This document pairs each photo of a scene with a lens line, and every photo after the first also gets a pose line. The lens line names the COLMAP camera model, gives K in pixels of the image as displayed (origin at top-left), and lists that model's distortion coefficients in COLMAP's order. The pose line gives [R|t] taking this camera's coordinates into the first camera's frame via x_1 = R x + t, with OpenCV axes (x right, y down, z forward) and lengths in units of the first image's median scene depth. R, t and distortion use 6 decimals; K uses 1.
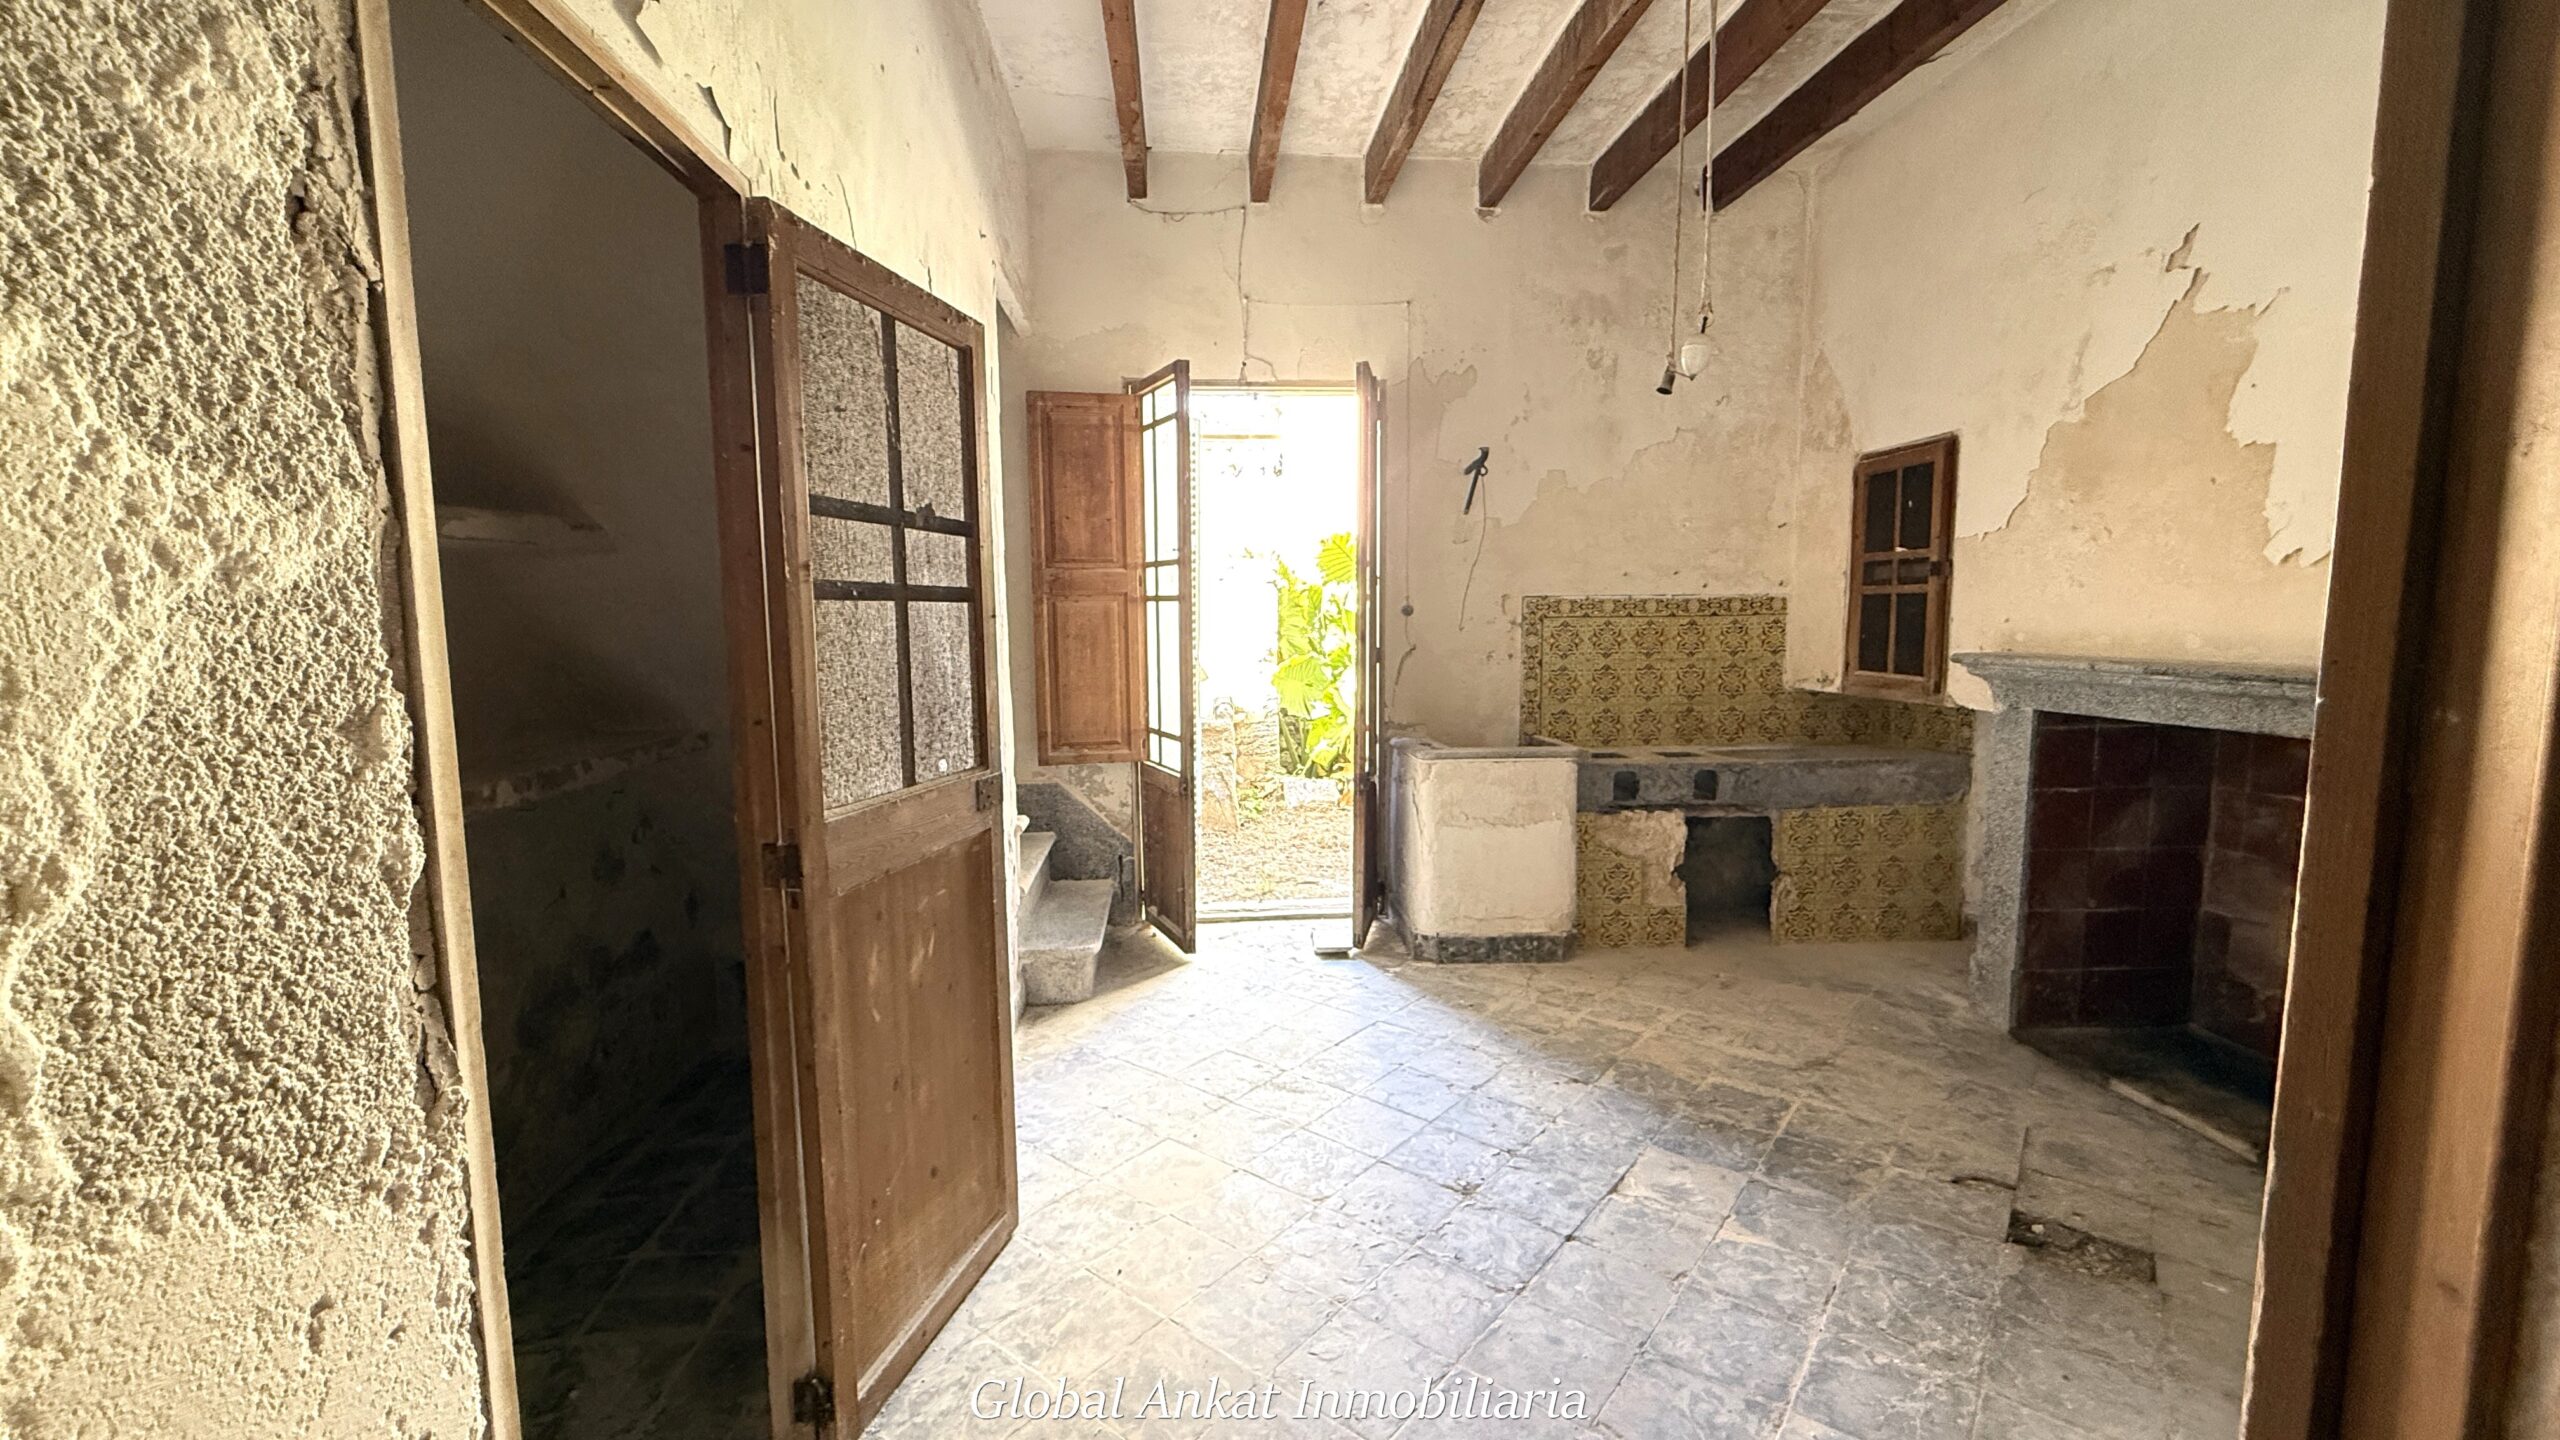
lens RADIAL K [[1014.7, 0, 1274.7], [0, 1014.7, 720.1], [0, 0, 1]] dist [-0.001886, -0.000106]
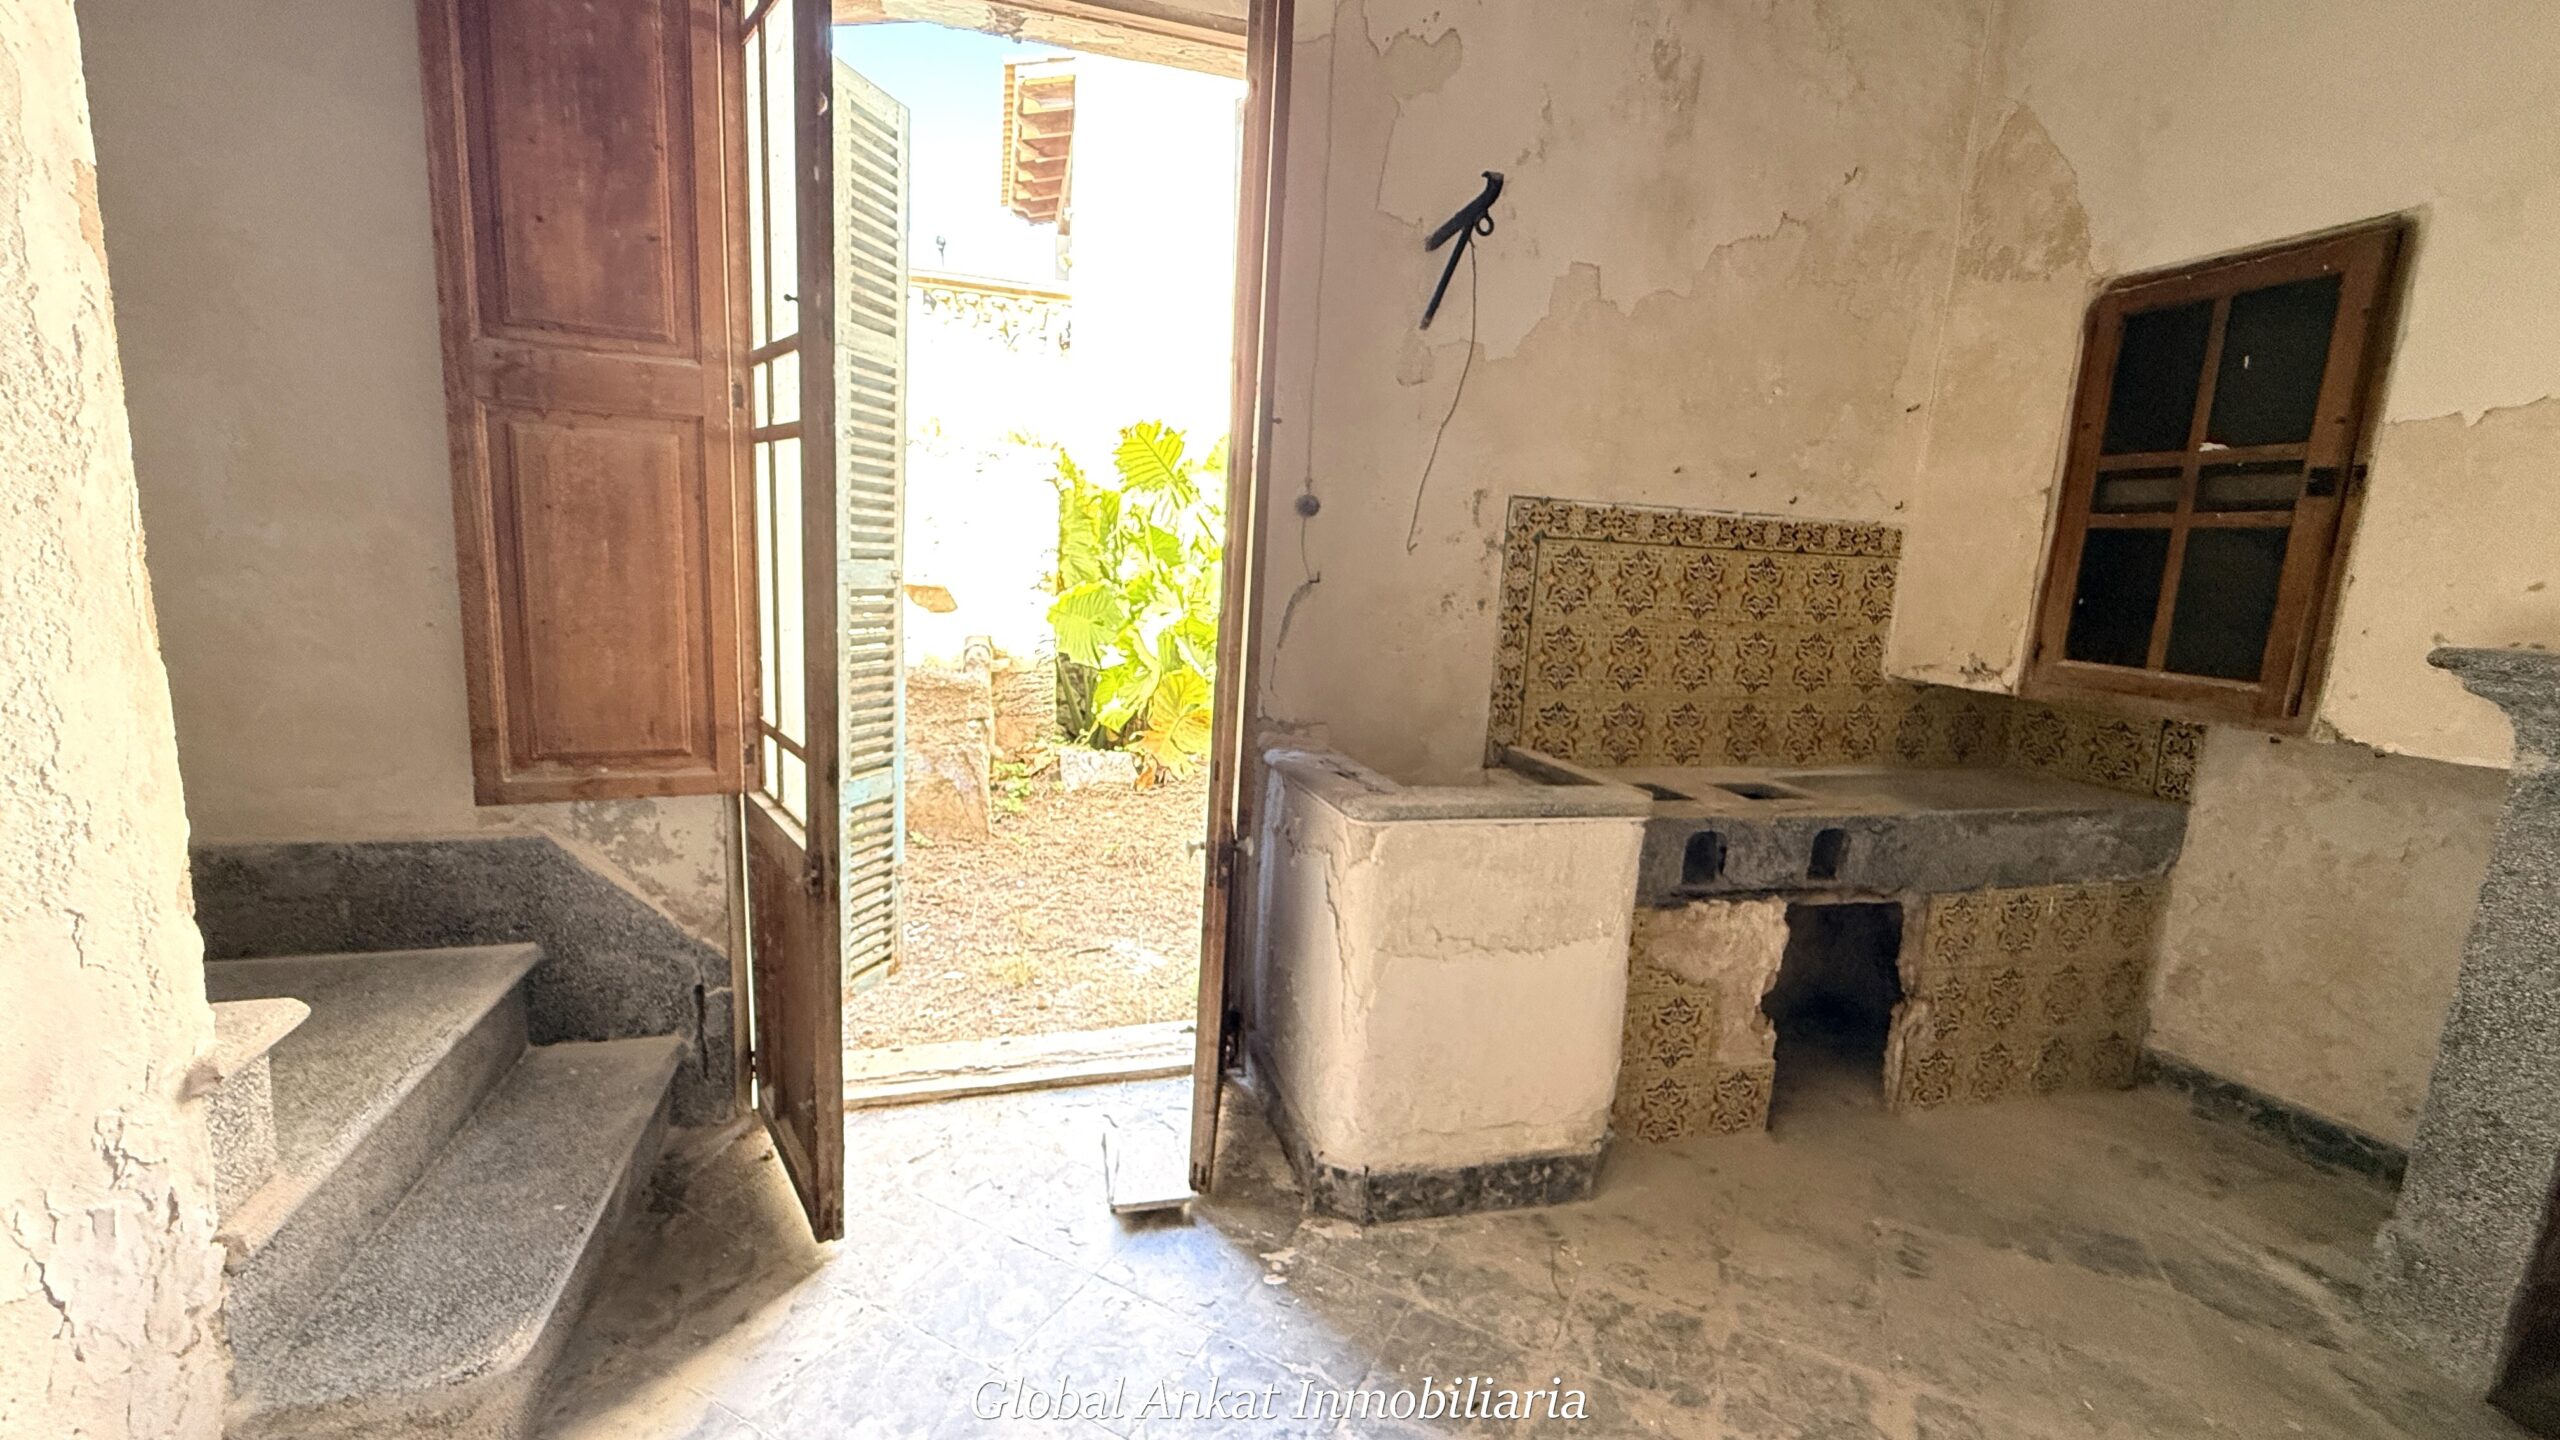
lens RADIAL K [[1014.7, 0, 1274.7], [0, 1014.7, 720.1], [0, 0, 1]] dist [-0.001886, -0.000106]
pose [[0.976833, 0.025693, 0.212457, 0.007247], [-0.039483, 0.997362, 0.060919, -0.031613], [-0.210331, -0.067896, 0.975270, 0.520174]]
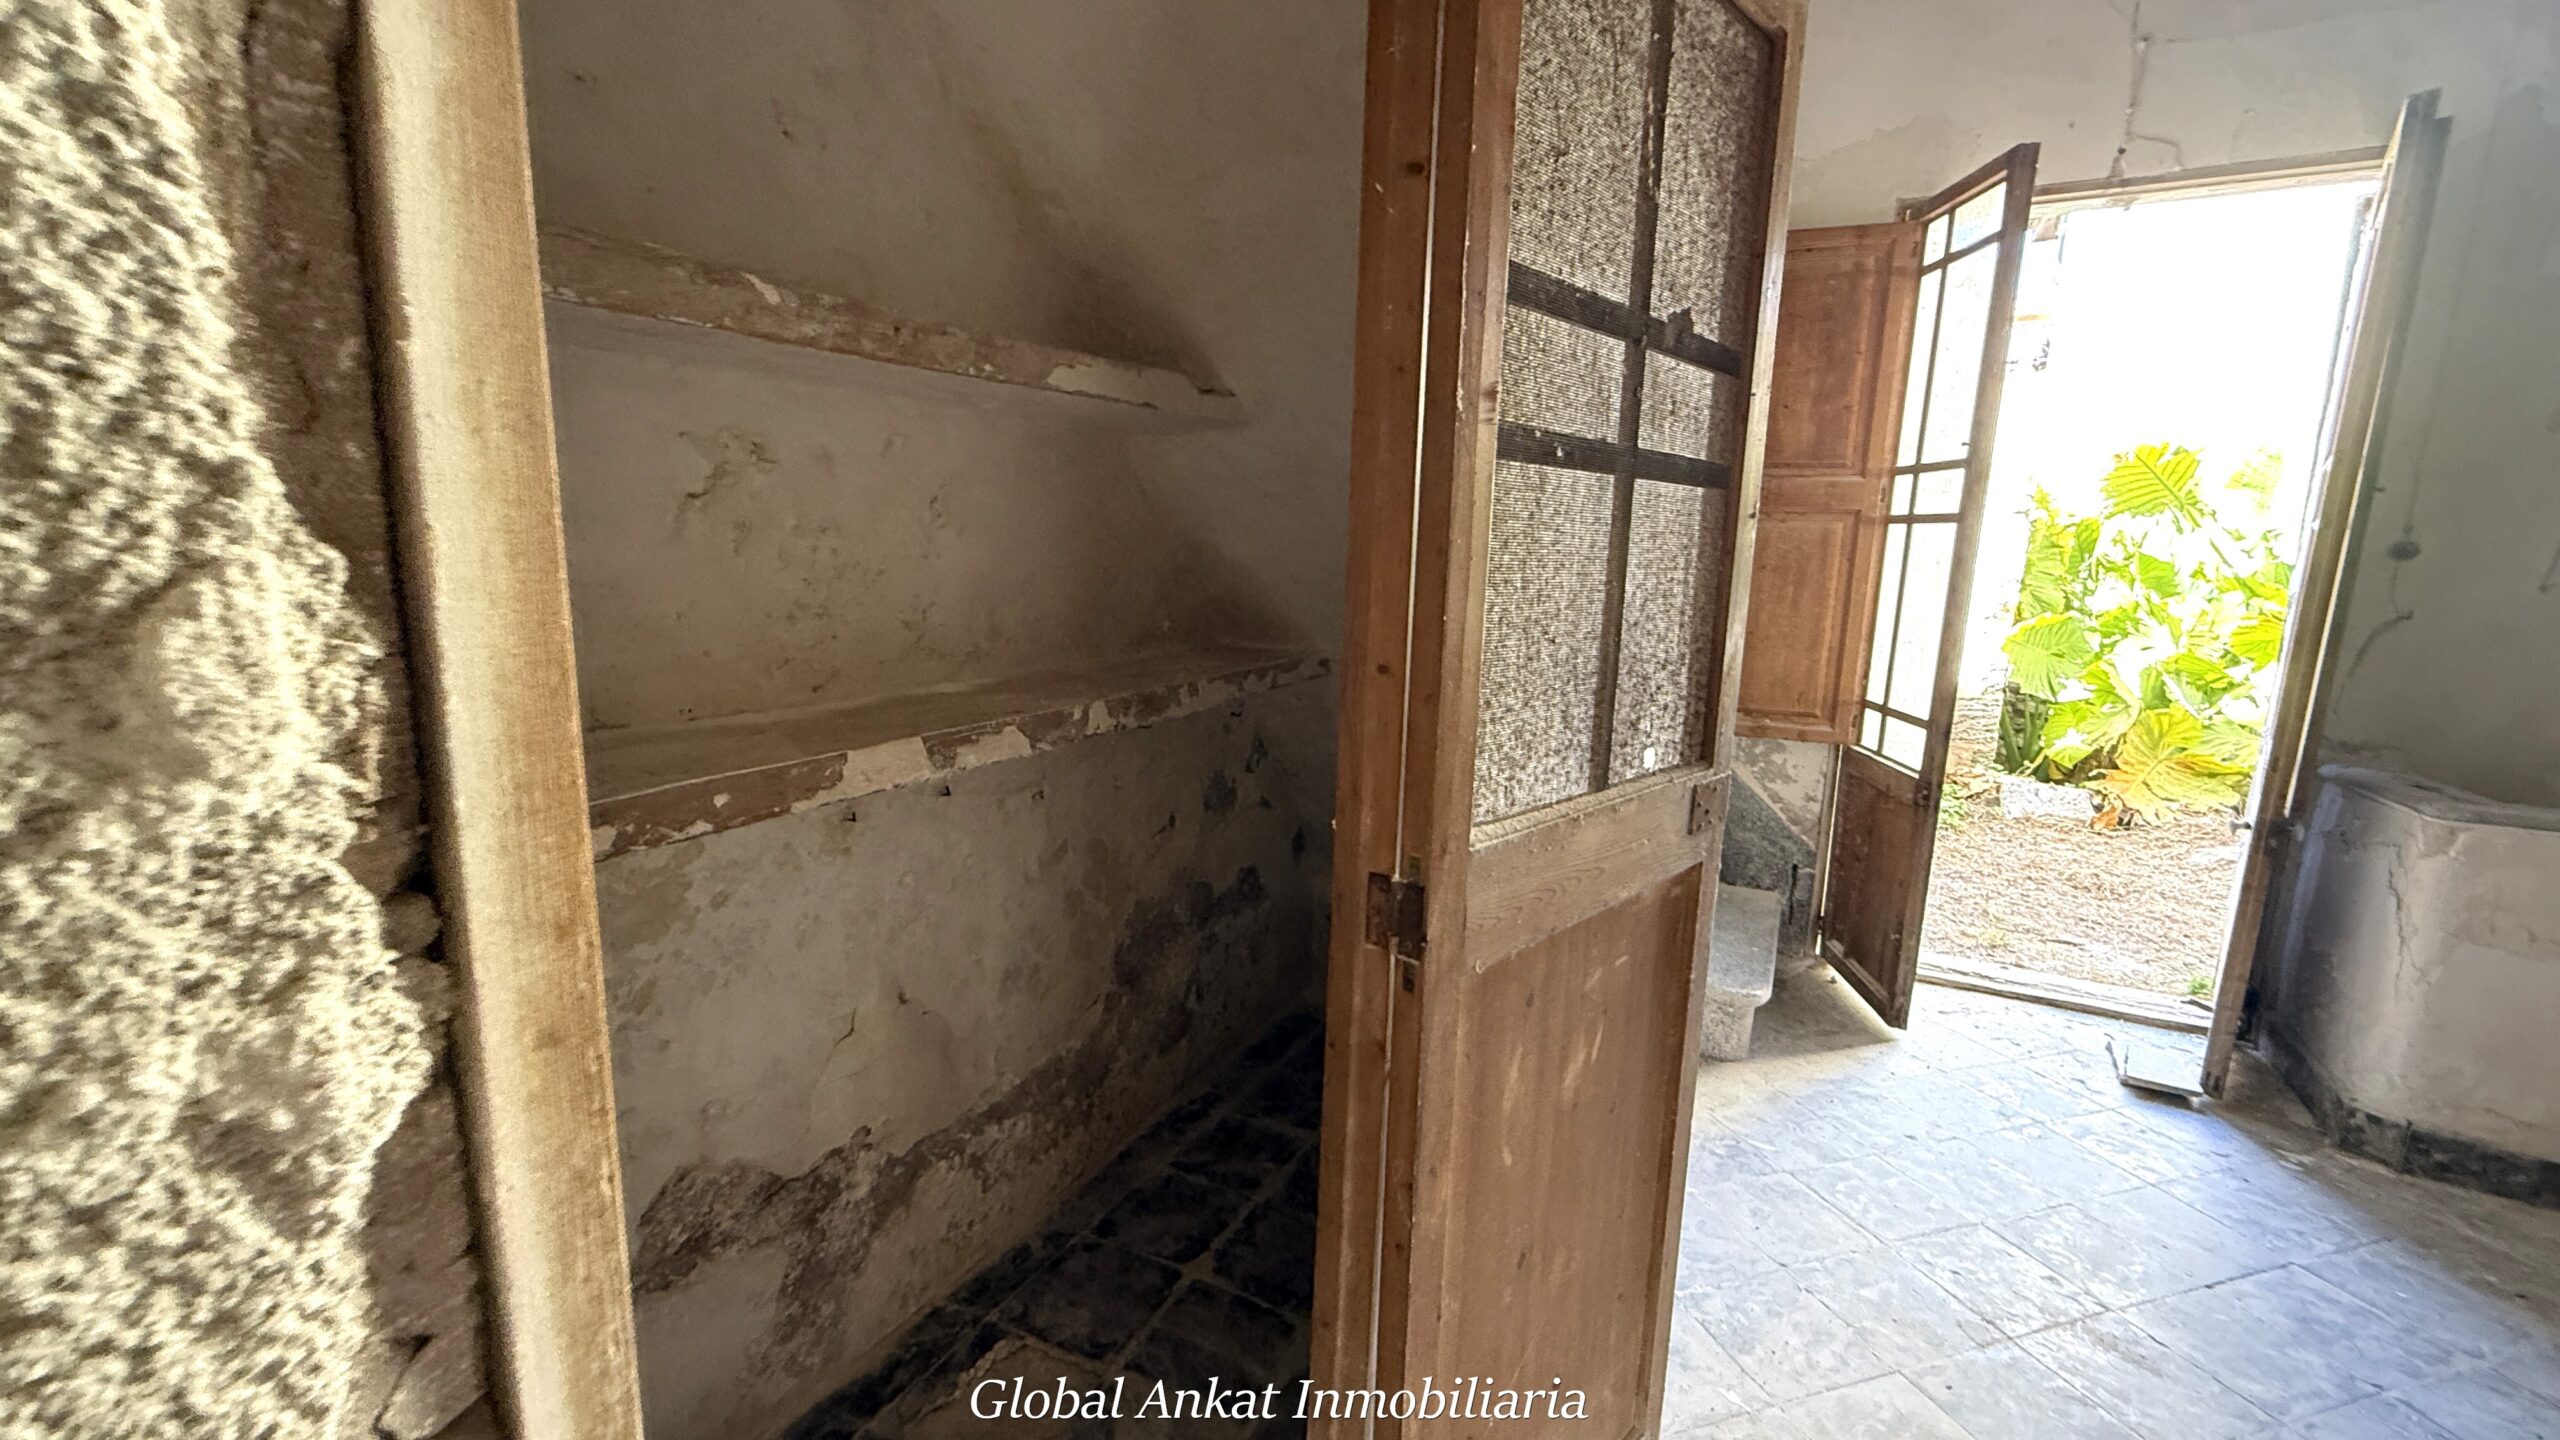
lens RADIAL K [[1014.8, 0, 1280.0], [0, 1014.8, 720.0], [0, 0, 1]] dist [0.000674, 0.000554]
pose [[0.836406, 0.126597, -0.533290, -0.089385], [-0.092467, 0.991606, 0.090372, -0.005669], [0.540254, -0.026276, 0.841091, 0.174145]]
